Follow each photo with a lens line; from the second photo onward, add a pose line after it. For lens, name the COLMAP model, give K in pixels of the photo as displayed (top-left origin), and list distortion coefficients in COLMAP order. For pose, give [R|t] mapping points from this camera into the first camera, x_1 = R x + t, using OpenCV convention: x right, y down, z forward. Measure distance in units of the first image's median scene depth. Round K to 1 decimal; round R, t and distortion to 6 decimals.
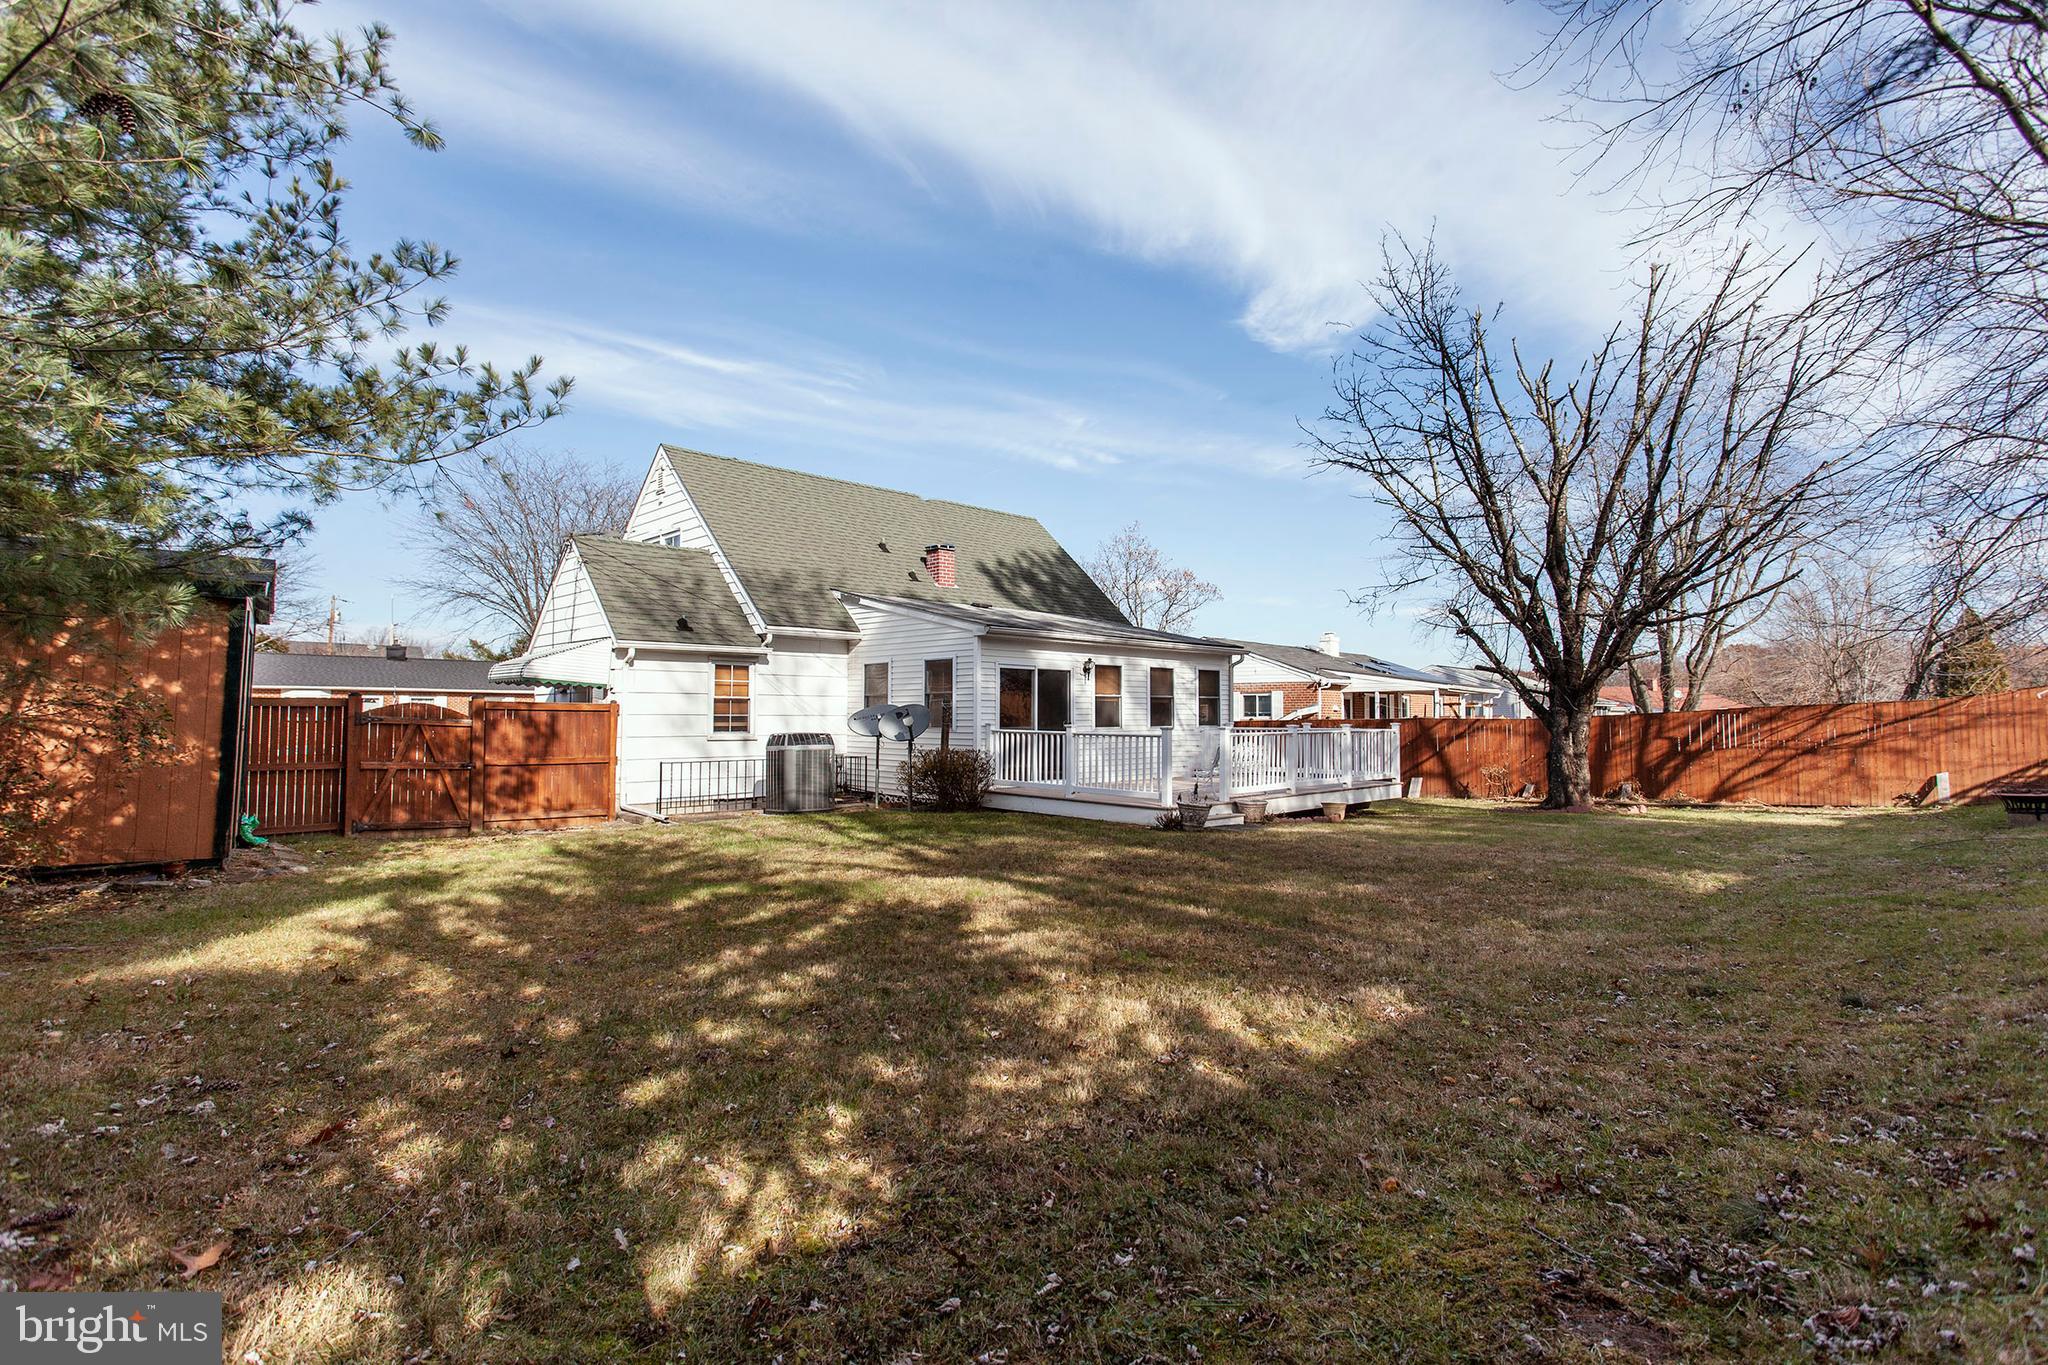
lens RADIAL K [[974.4, 0, 1027.6], [0, 974.4, 685.1], [0, 0, 1]] dist [0.007457, -0.000367]
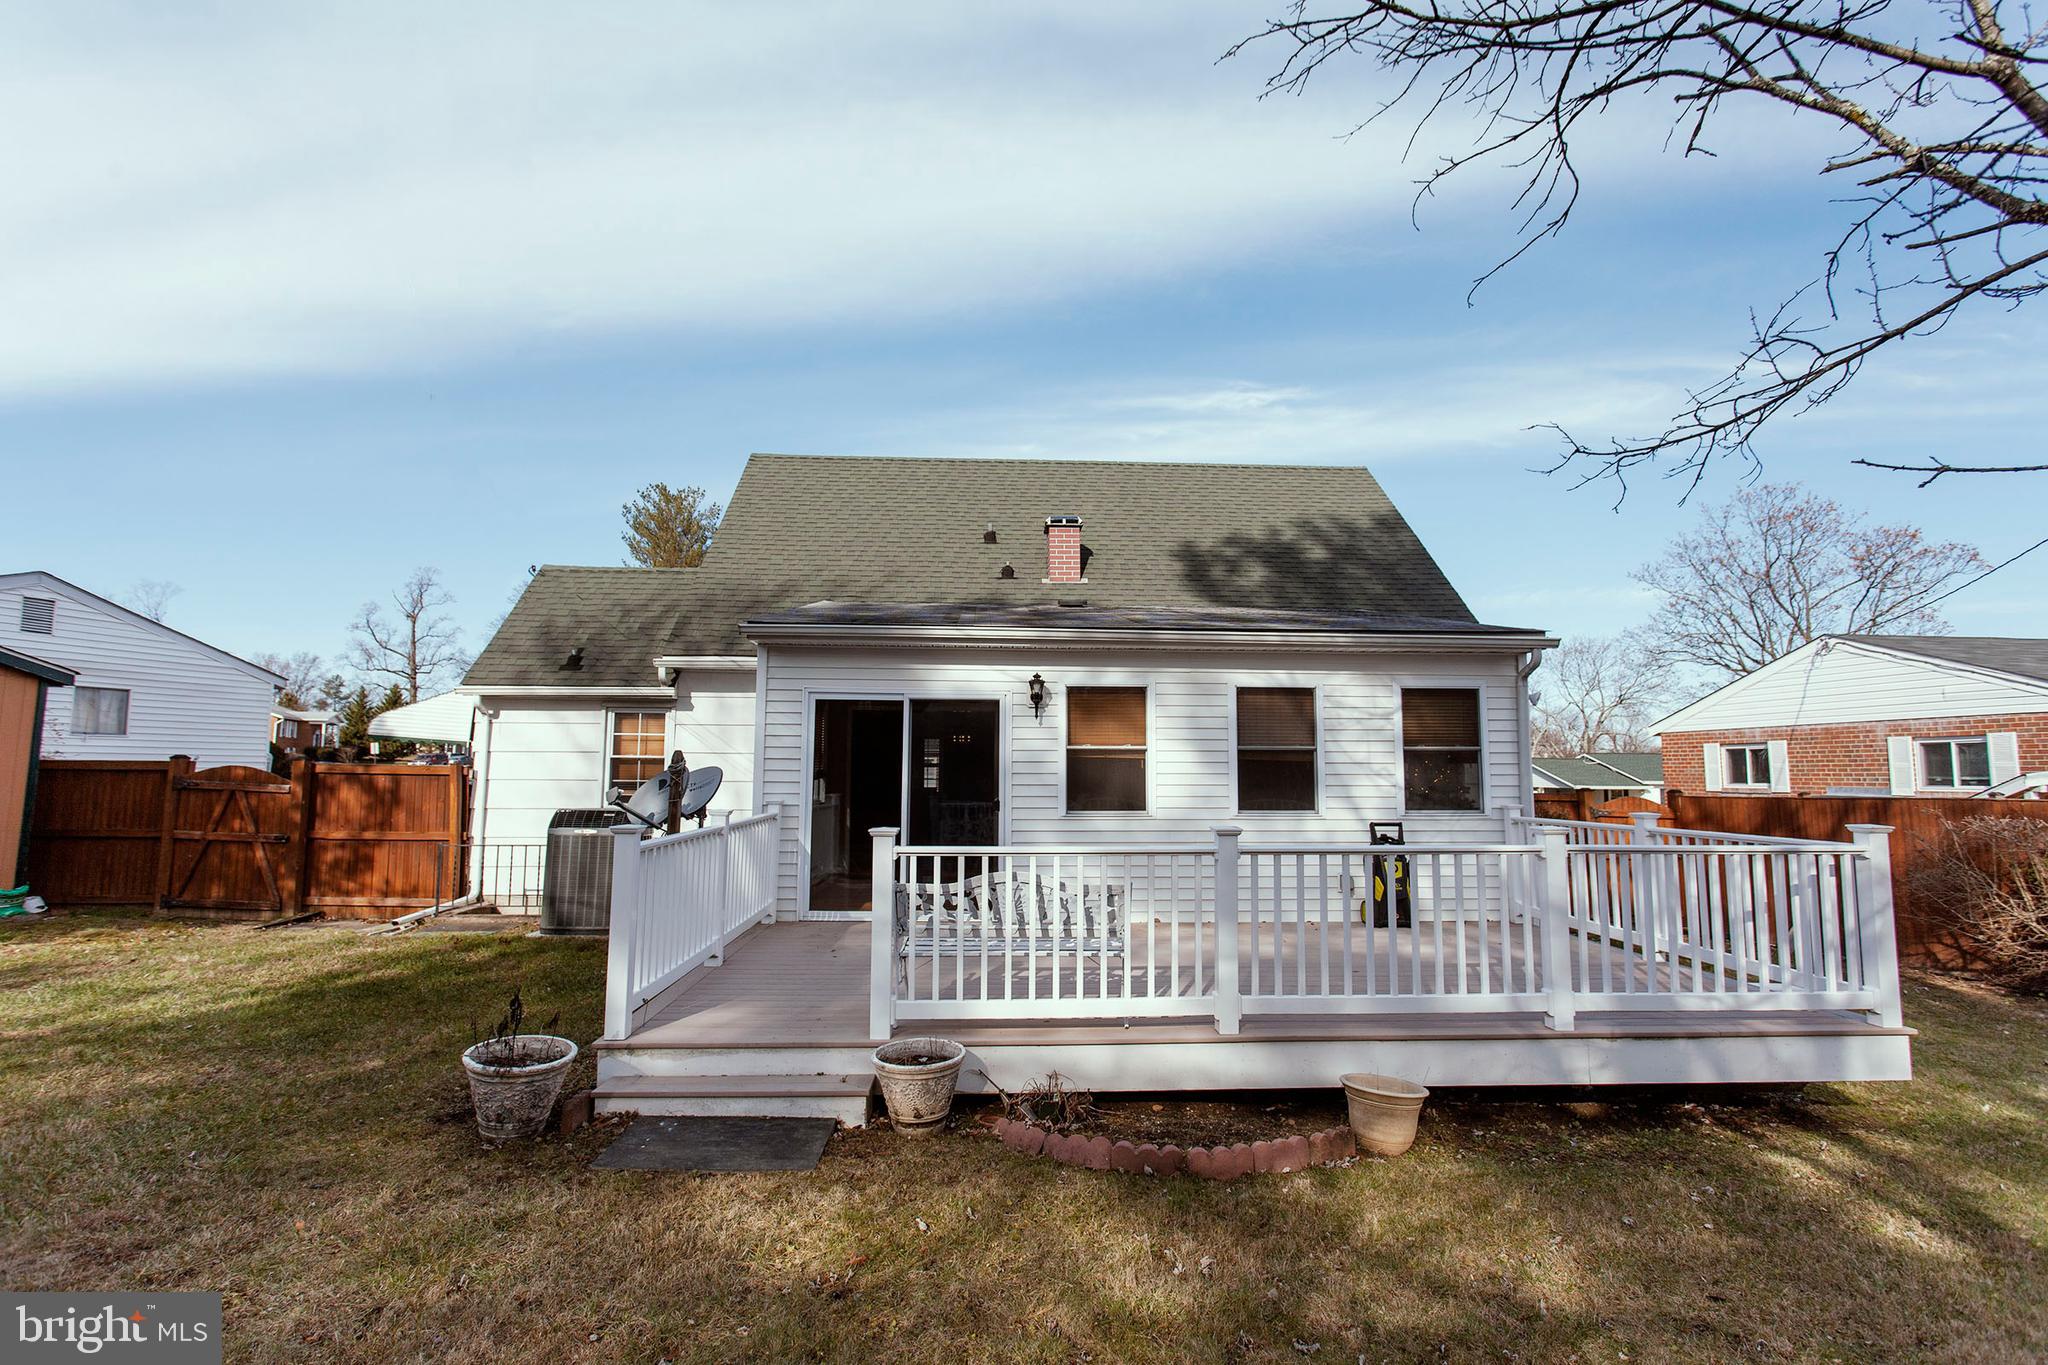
lens RADIAL K [[974.4, 0, 1027.6], [0, 974.4, 685.1], [0, 0, 1]] dist [0.007457, -0.000367]
pose [[0.738087, -0.055483, -0.672421, 0.419490], [0.016499, 0.997799, -0.064220, 0.011103], [0.674504, 0.036306, 0.737378, 0.644751]]
